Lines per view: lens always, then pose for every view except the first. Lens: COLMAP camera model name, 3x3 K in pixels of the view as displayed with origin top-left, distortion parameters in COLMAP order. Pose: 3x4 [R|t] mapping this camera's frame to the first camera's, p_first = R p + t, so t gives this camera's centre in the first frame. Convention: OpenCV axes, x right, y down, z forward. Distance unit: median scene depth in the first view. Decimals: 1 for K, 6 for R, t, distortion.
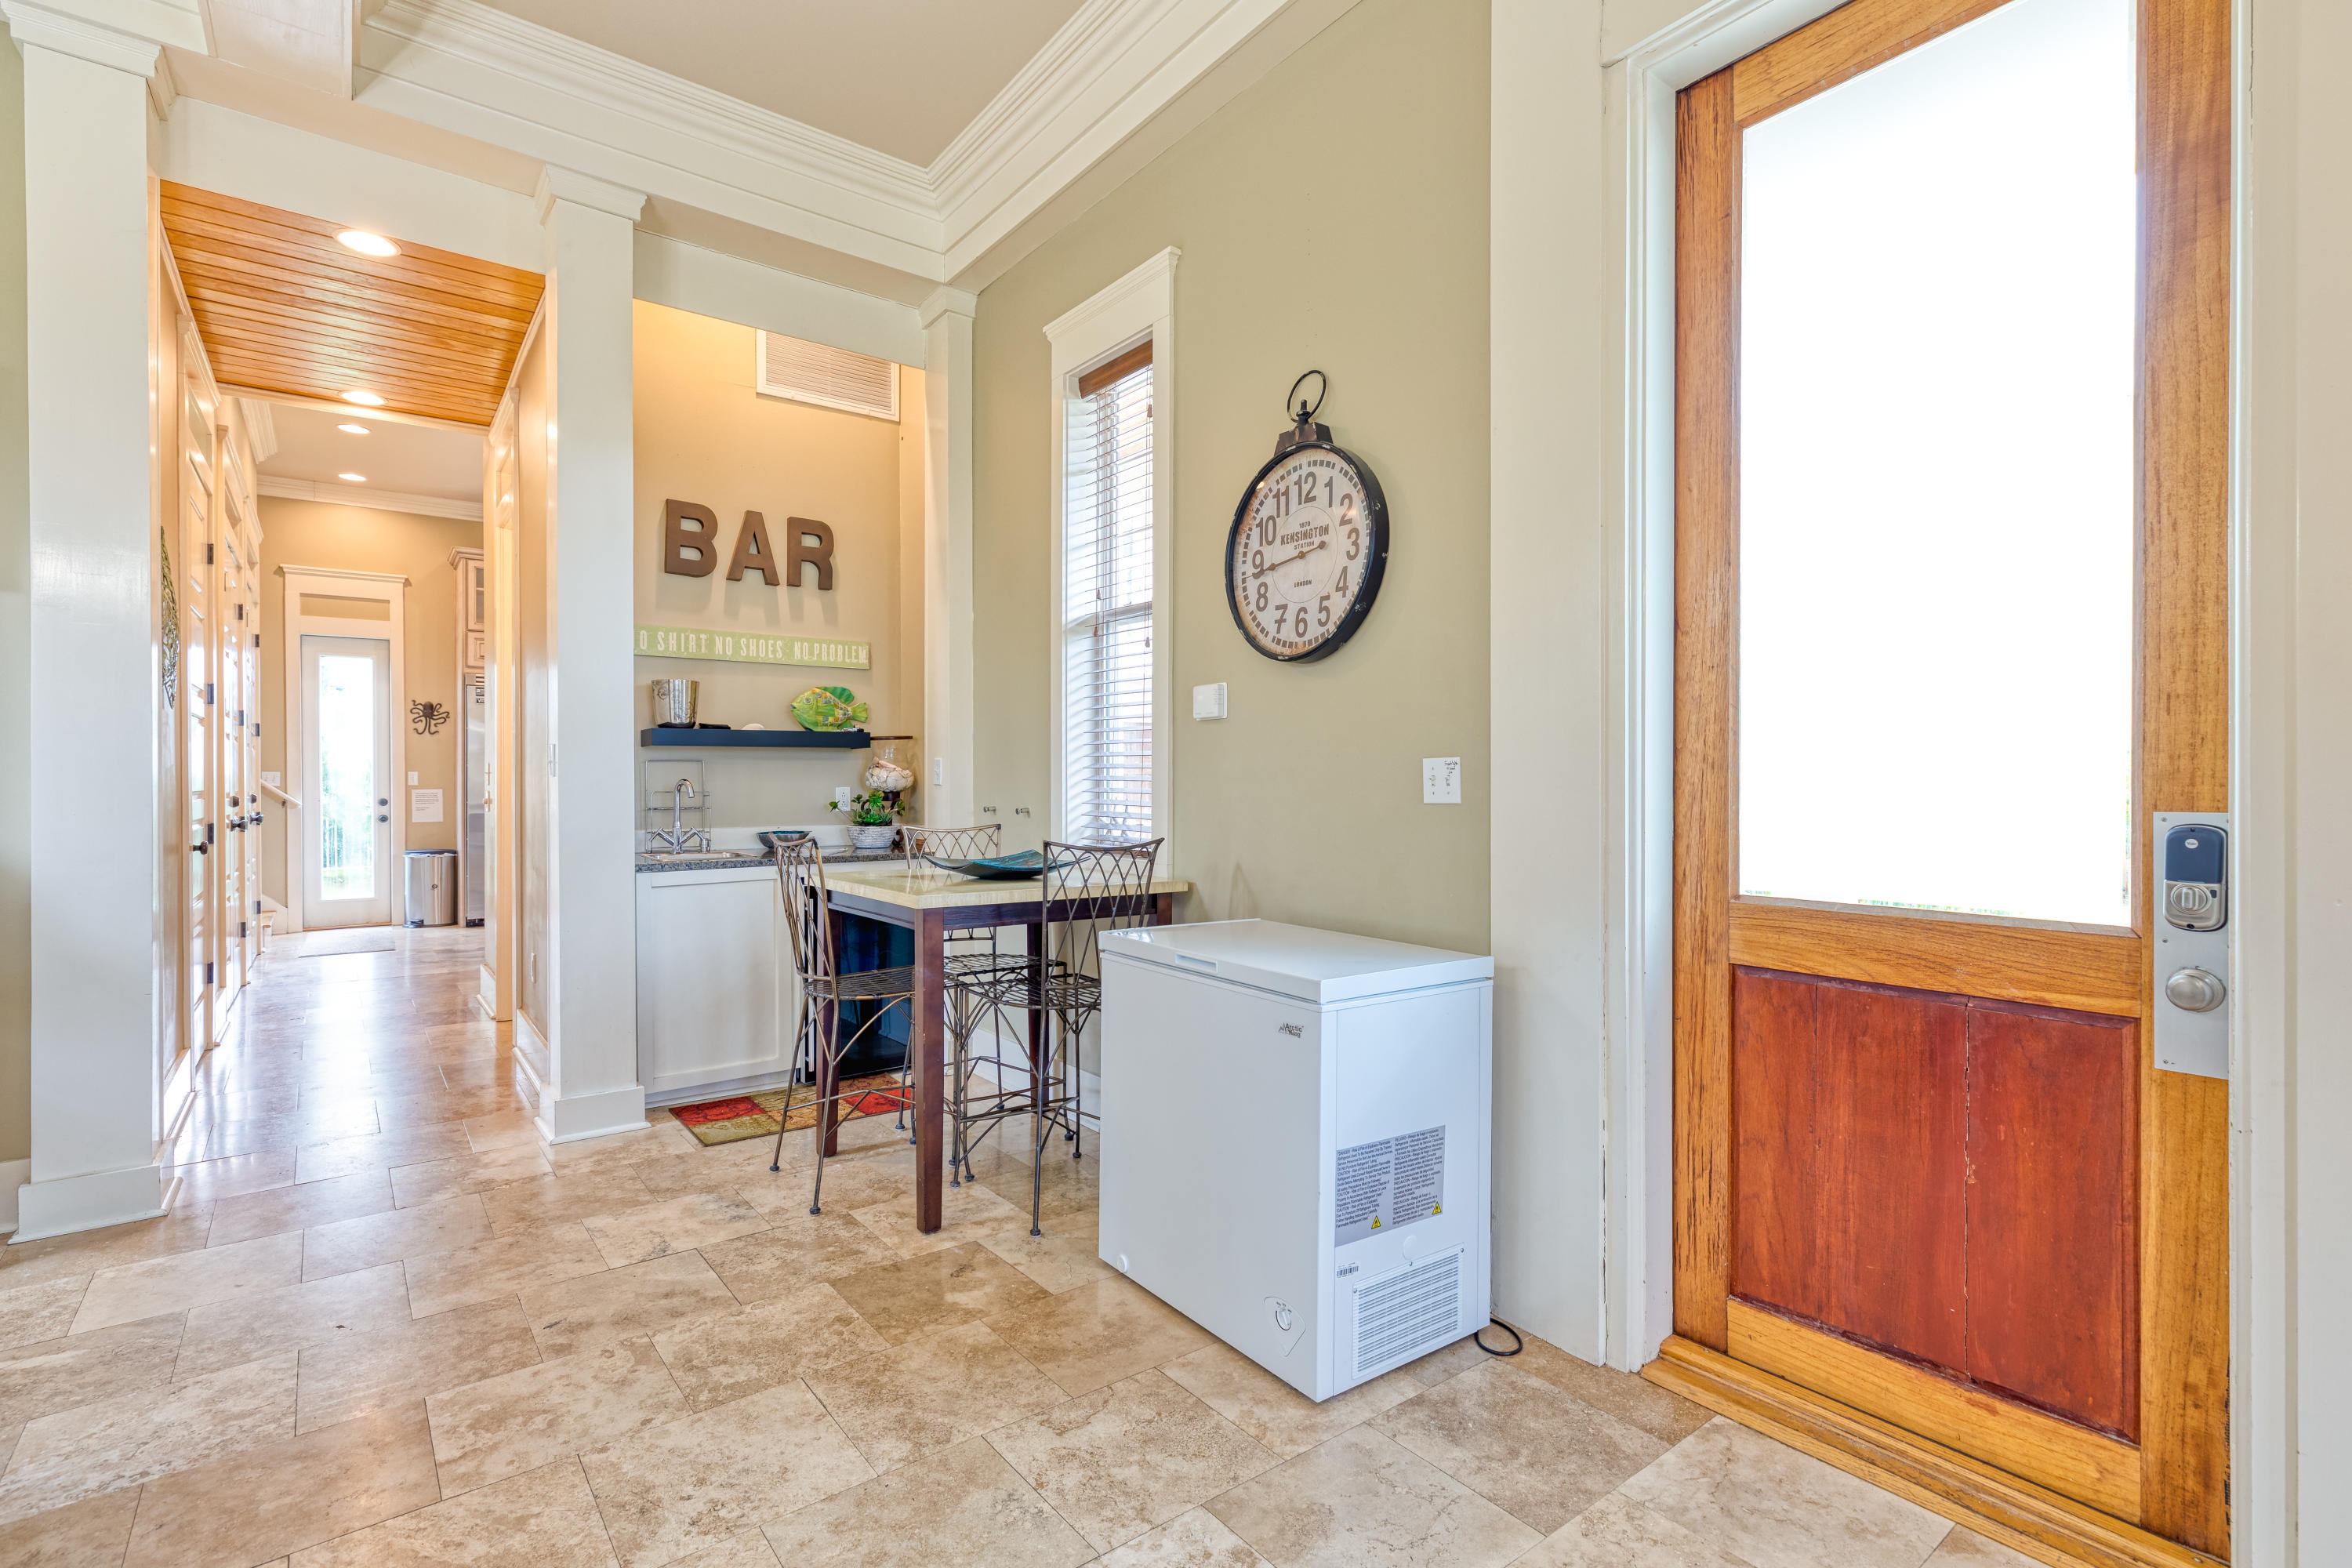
lens RADIAL K [[1088.2, 0, 1176.8], [0, 1088.2, 786.2], [0, 0, 1]] dist [0.000232, 0.001098]
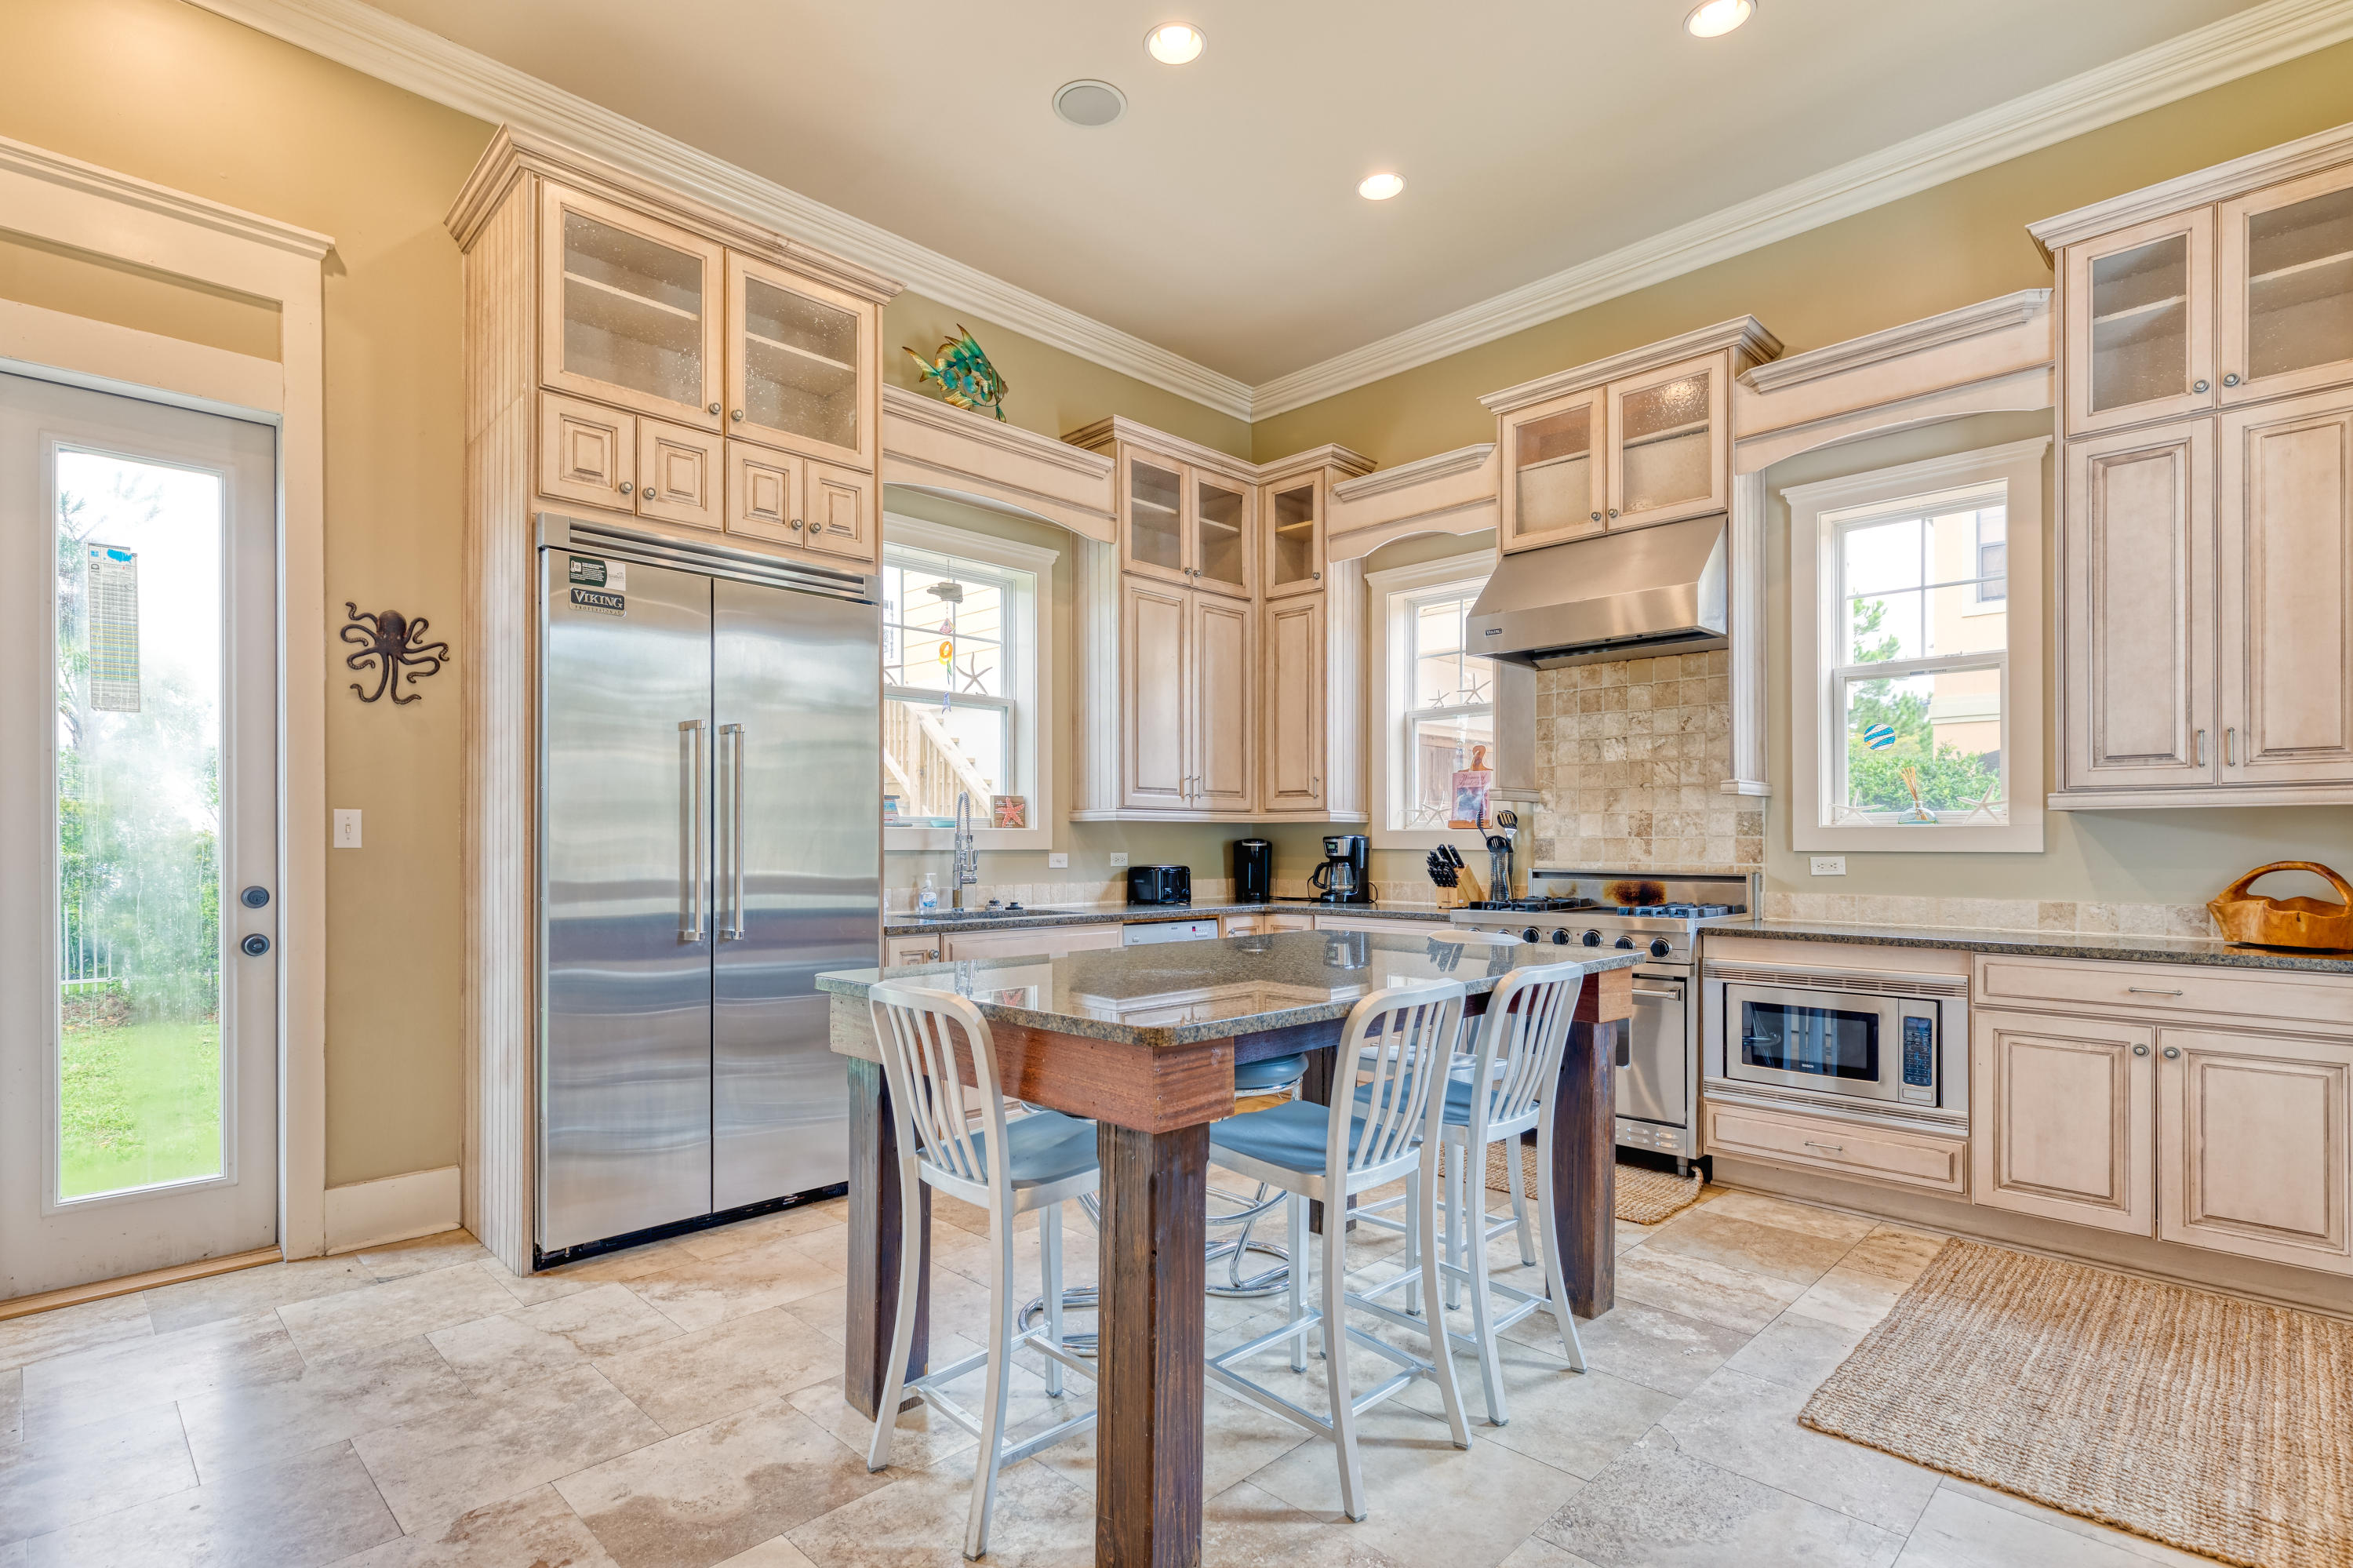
lens RADIAL K [[1088.7, 0, 1166.6], [0, 1088.7, 841.9], [0, 0, 1]] dist [0.000232, 0.001098]
pose [[0.992205, 0.008669, 0.124317, -0.490414], [-0.007466, 0.999921, -0.010139, -0.000911], [-0.124396, 0.009131, 0.992191, 0.629795]]
